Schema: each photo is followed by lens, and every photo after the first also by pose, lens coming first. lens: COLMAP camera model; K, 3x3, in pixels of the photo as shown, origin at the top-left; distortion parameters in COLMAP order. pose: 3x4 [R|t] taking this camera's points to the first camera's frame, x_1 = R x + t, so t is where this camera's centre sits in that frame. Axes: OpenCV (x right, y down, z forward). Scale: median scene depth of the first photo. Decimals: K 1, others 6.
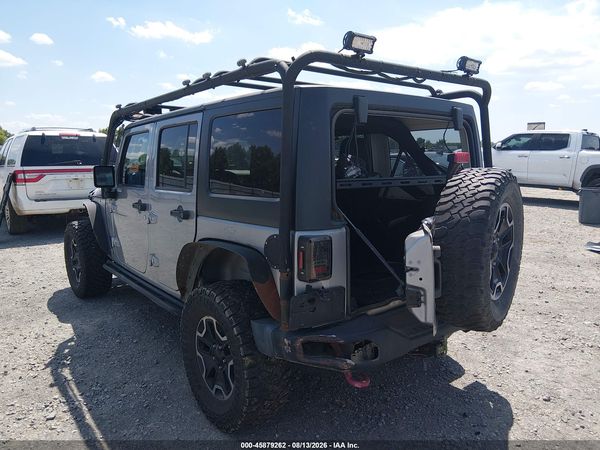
lens RADIAL K [[457.6, 0, 302.7], [0, 457.6, 224.3], [0, 0, 1]] dist [0.047870, -0.092735]
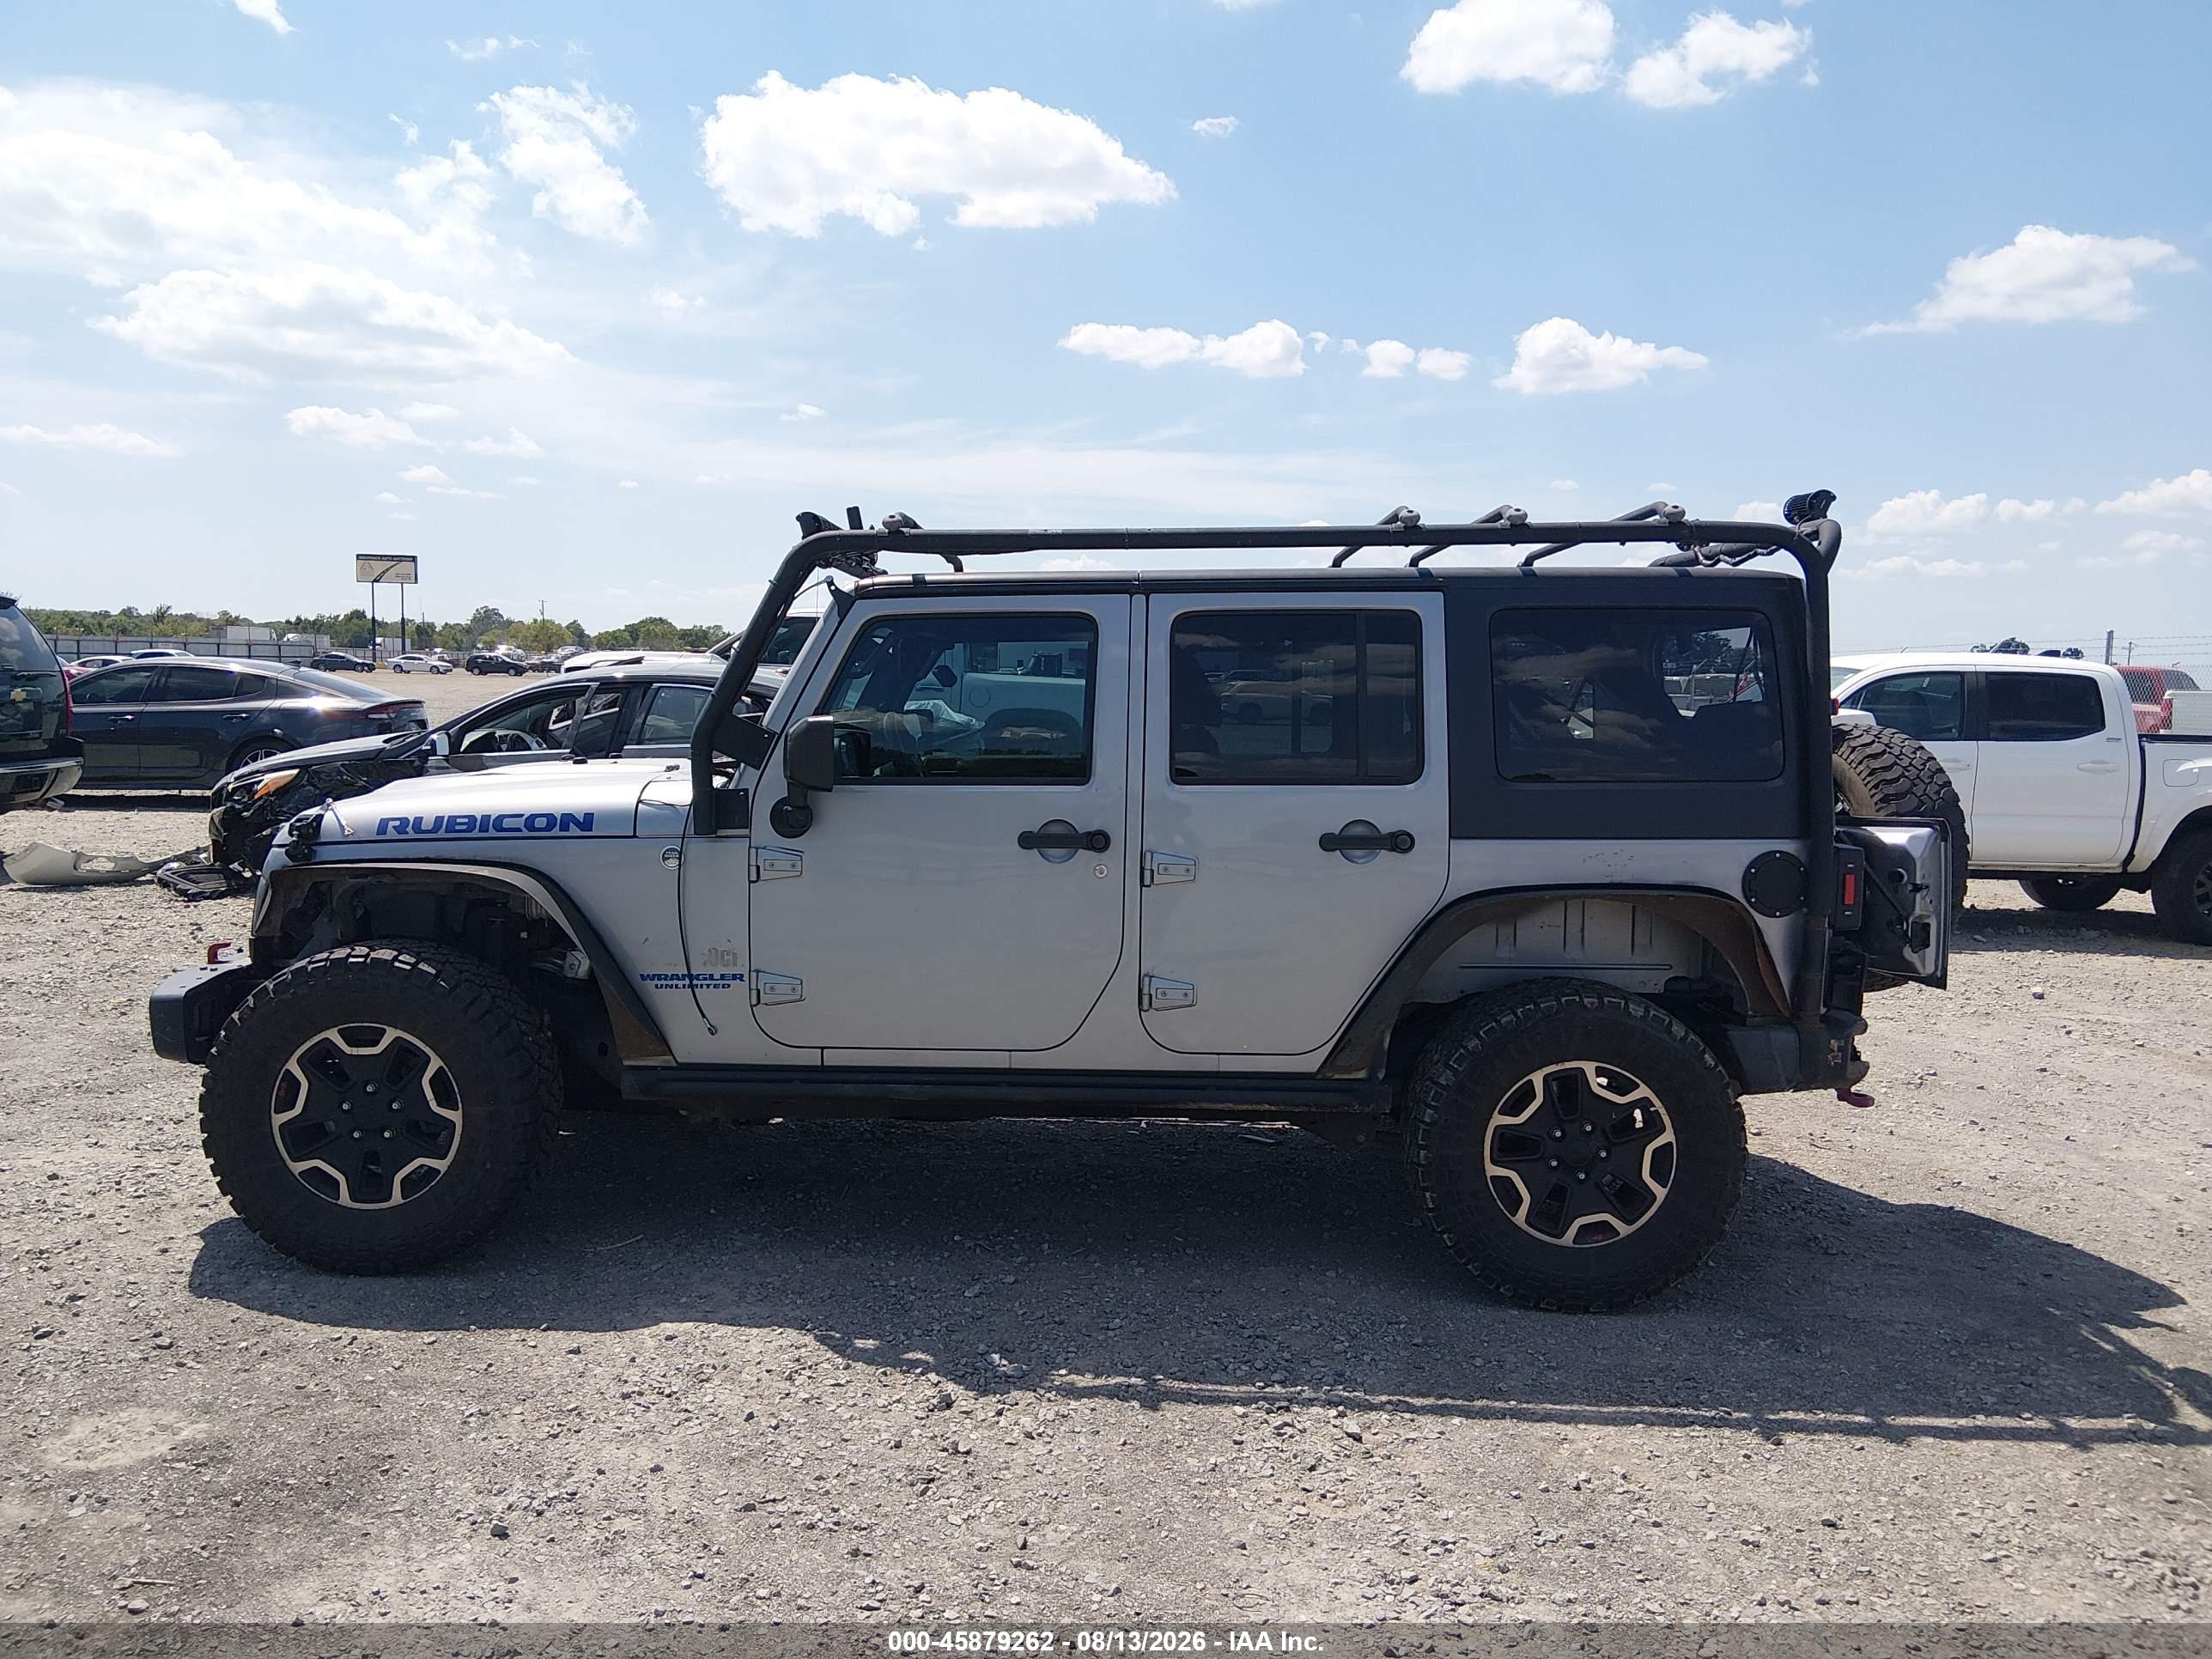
lens RADIAL K [[1686.9, 0, 1101.1], [0, 1686.9, 819.8], [0, 0, 1]] dist [0.047870, -0.092735]
pose [[0.640890, -0.044735, 0.766328, -1.591127], [0.090248, 0.995768, -0.017347, -0.039114], [-0.762309, 0.080277, 0.642215, 0.261019]]
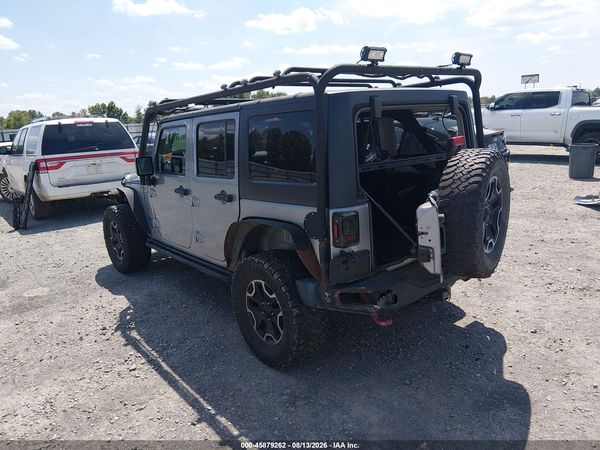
lens RADIAL K [[457.6, 0, 299.9], [0, 457.6, 228.5], [0, 0, 1]] dist [0.047870, -0.092735]
pose [[0.998336, -0.057628, -0.001792, -0.074726], [0.057582, 0.994995, 0.081667, -0.029265], [-0.002923, -0.081634, 0.996658, -0.205481]]
